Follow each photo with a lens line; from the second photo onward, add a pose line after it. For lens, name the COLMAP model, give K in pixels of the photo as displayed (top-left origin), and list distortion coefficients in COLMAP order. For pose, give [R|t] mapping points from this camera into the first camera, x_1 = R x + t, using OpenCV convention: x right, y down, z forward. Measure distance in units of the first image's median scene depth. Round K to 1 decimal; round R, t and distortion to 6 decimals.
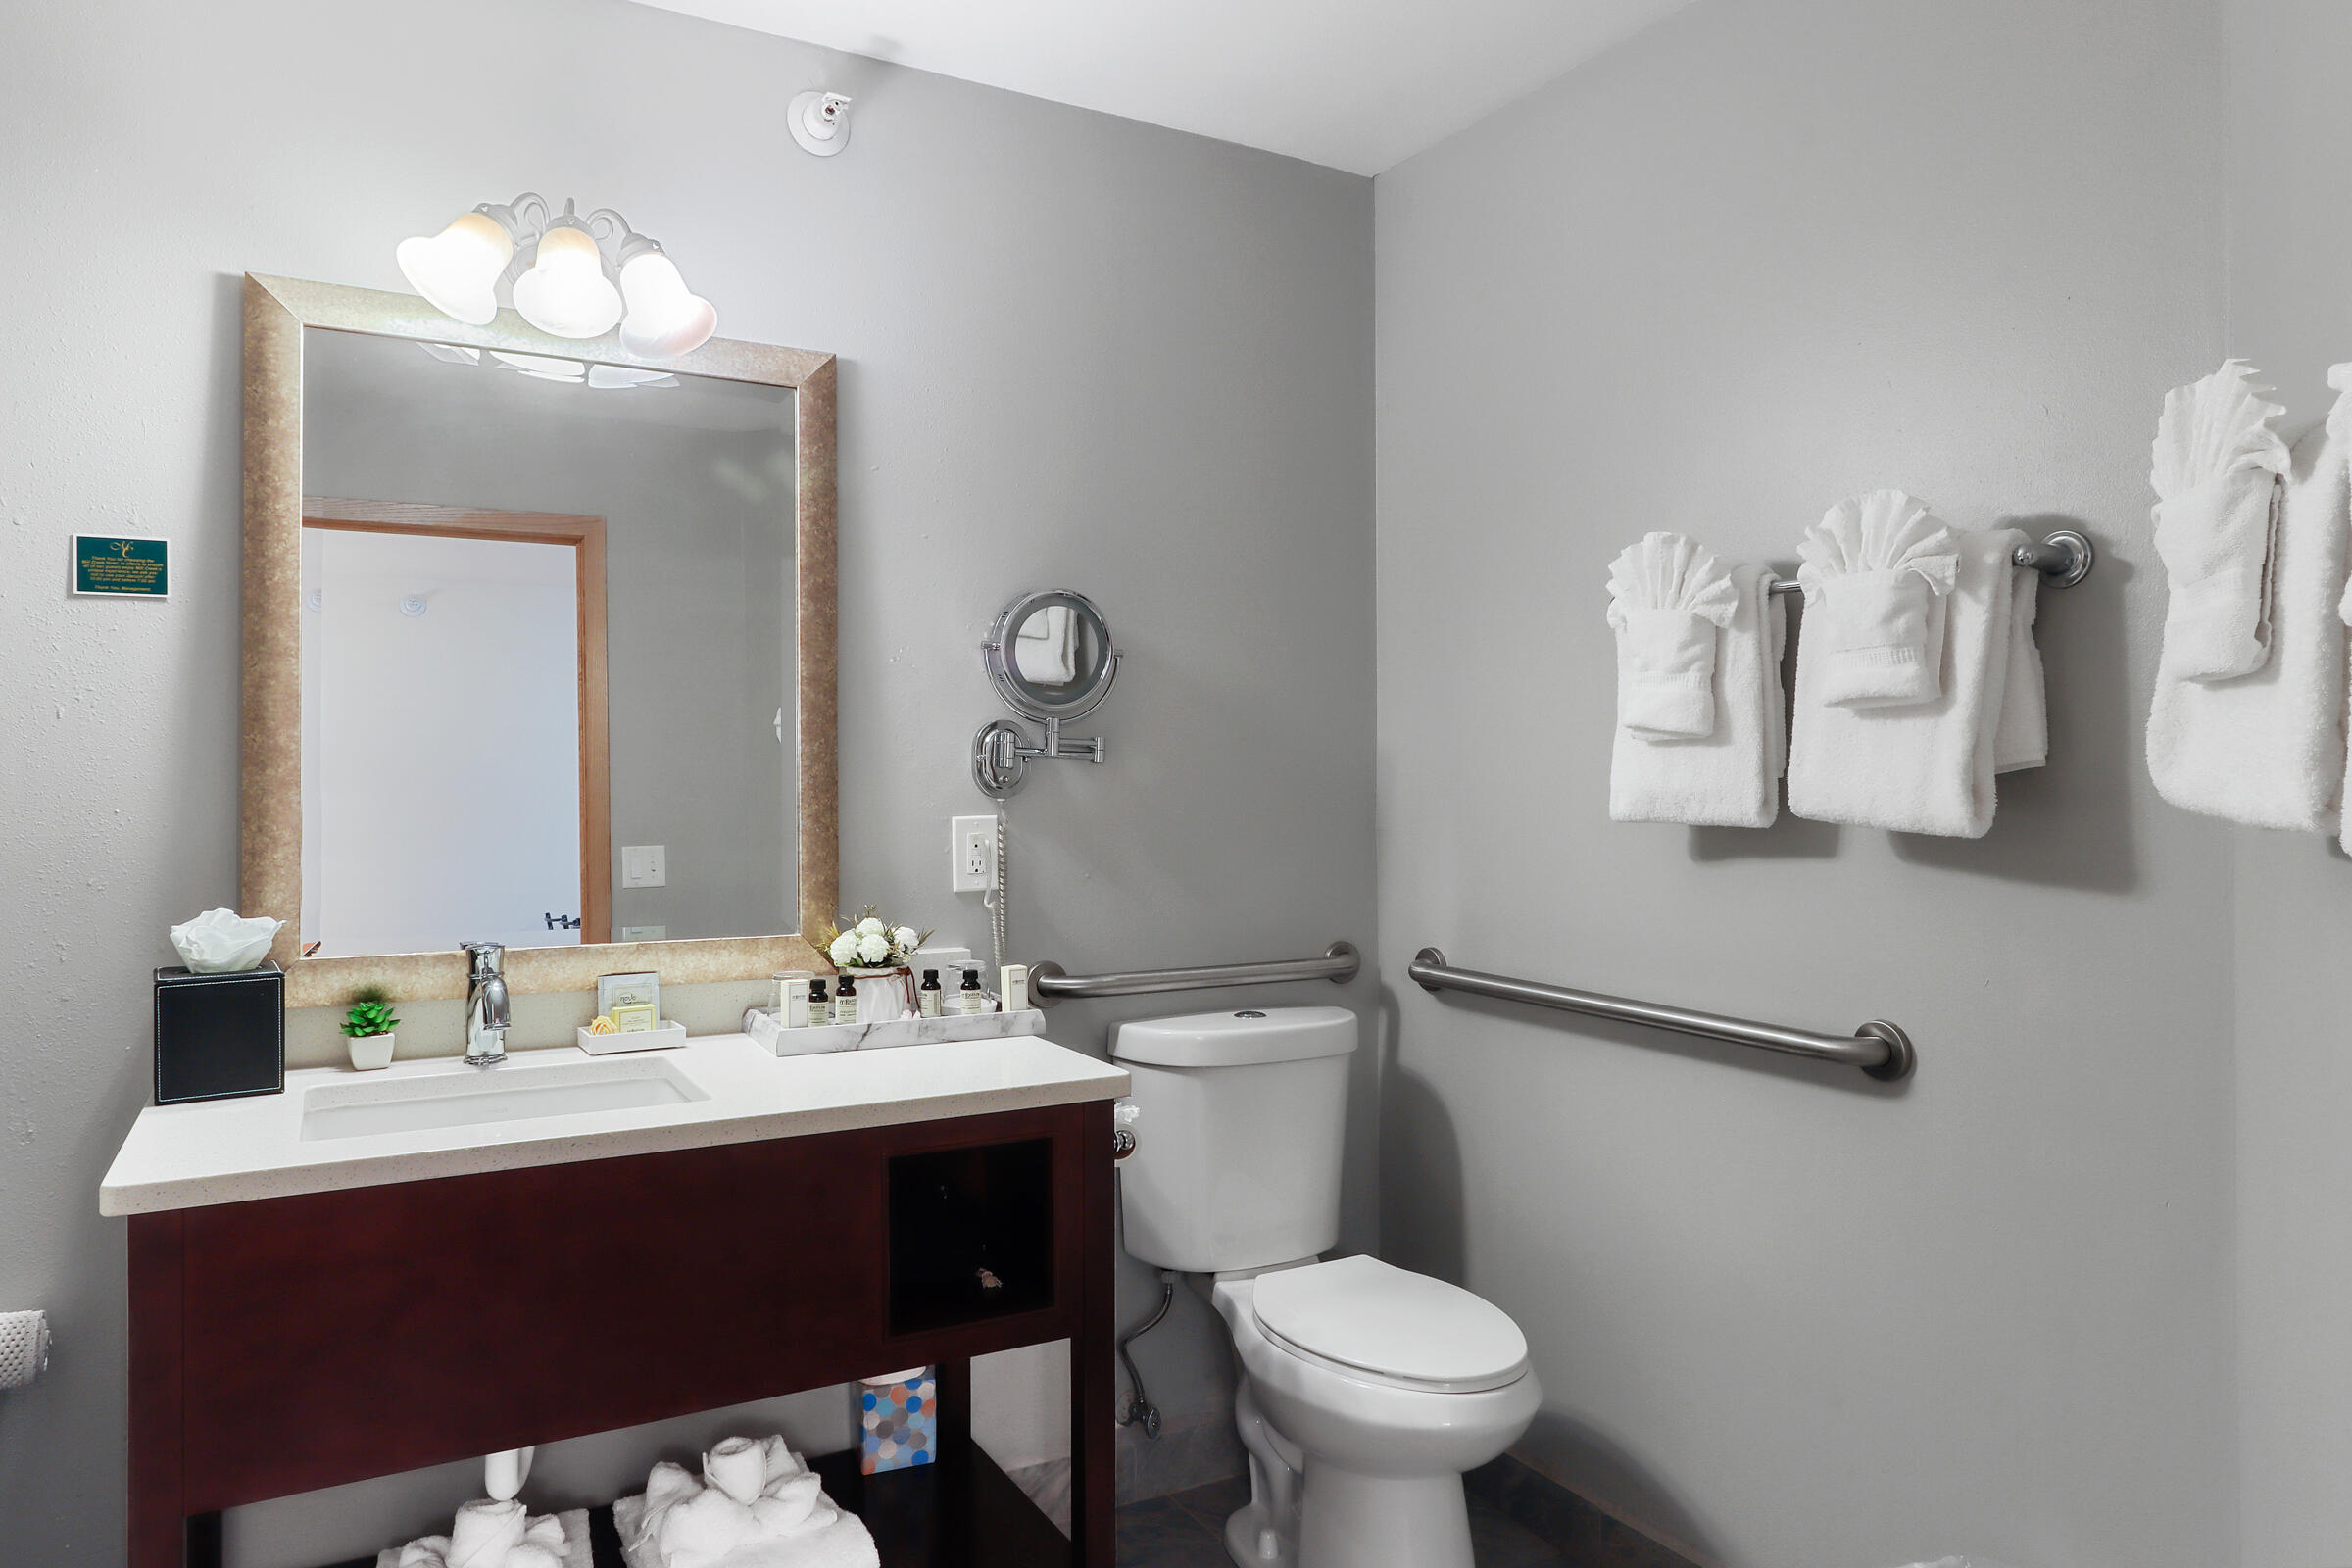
lens RADIAL K [[1497.1, 0, 1167.8], [0, 1497.1, 774.1], [0, 0, 1]] dist [0.001094, 0.006395]
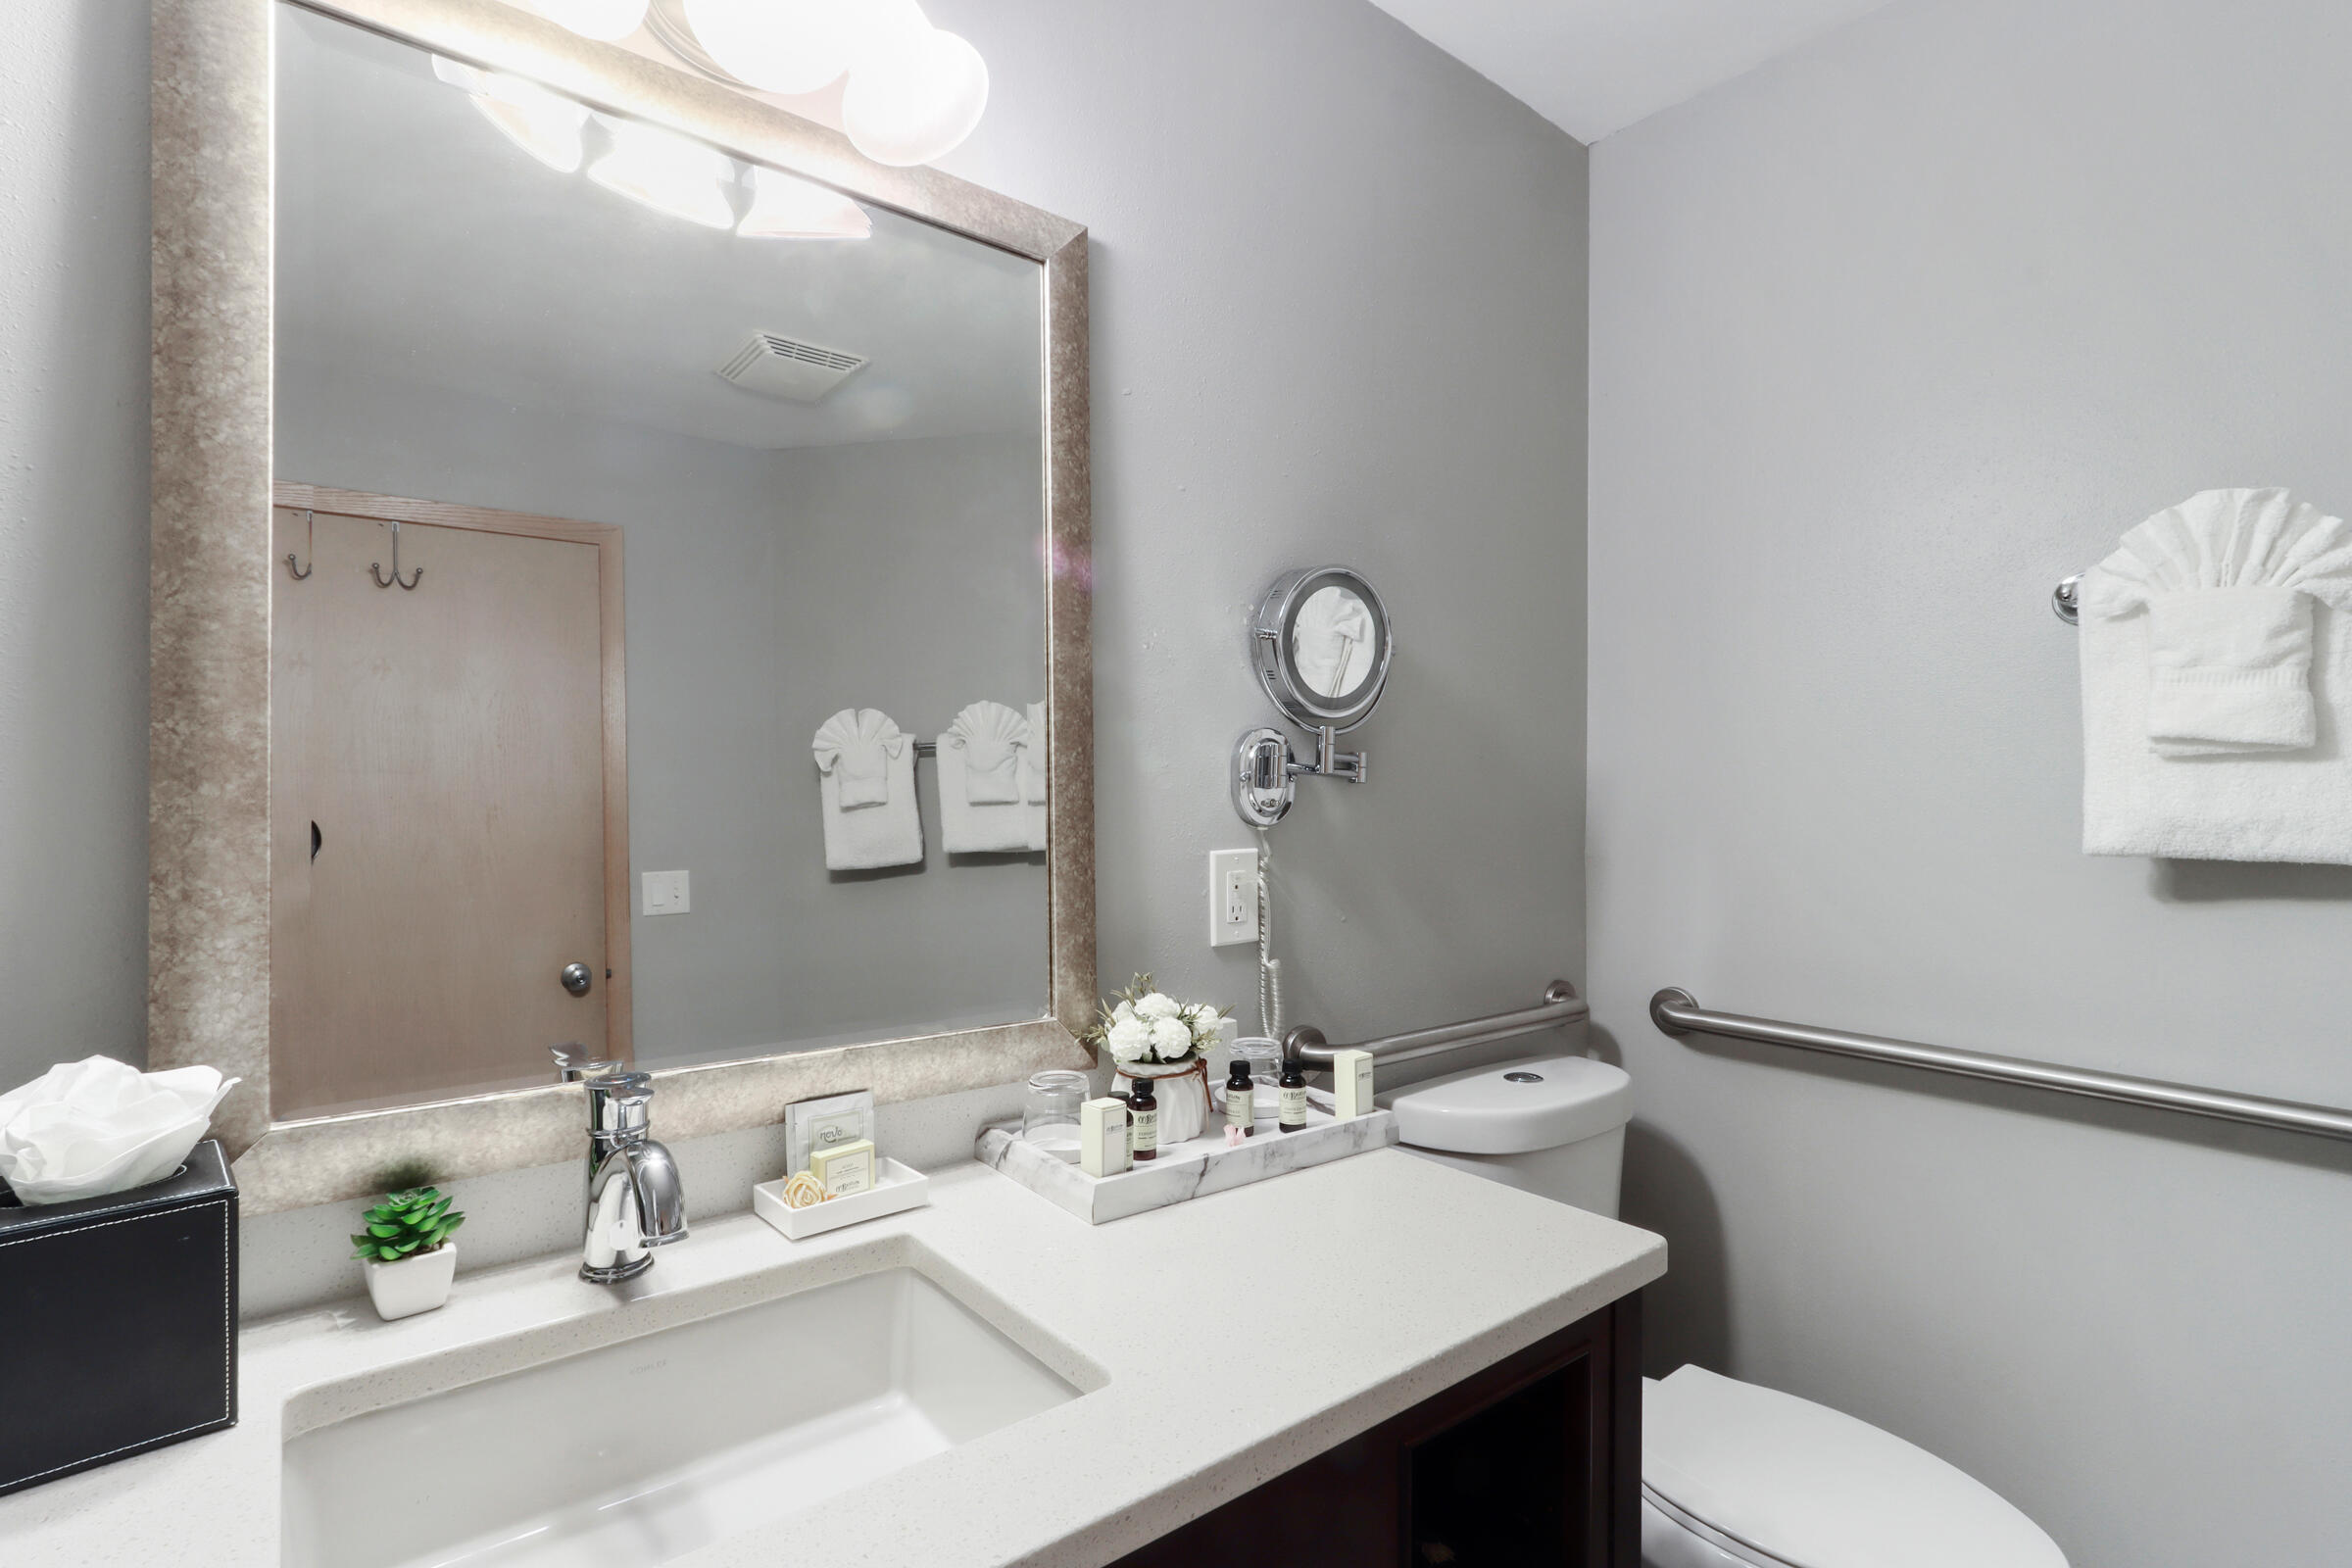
lens RADIAL K [[1095.6, 0, 1186.4], [0, 1095.6, 799.8], [0, 0, 1]] dist [0.004764, 0.000731]
pose [[0.983973, 0.000816, 0.178314, -0.294360], [-0.001216, 0.999997, 0.002133, 0.000924], [-0.178312, -0.002316, 0.983971, 0.498983]]
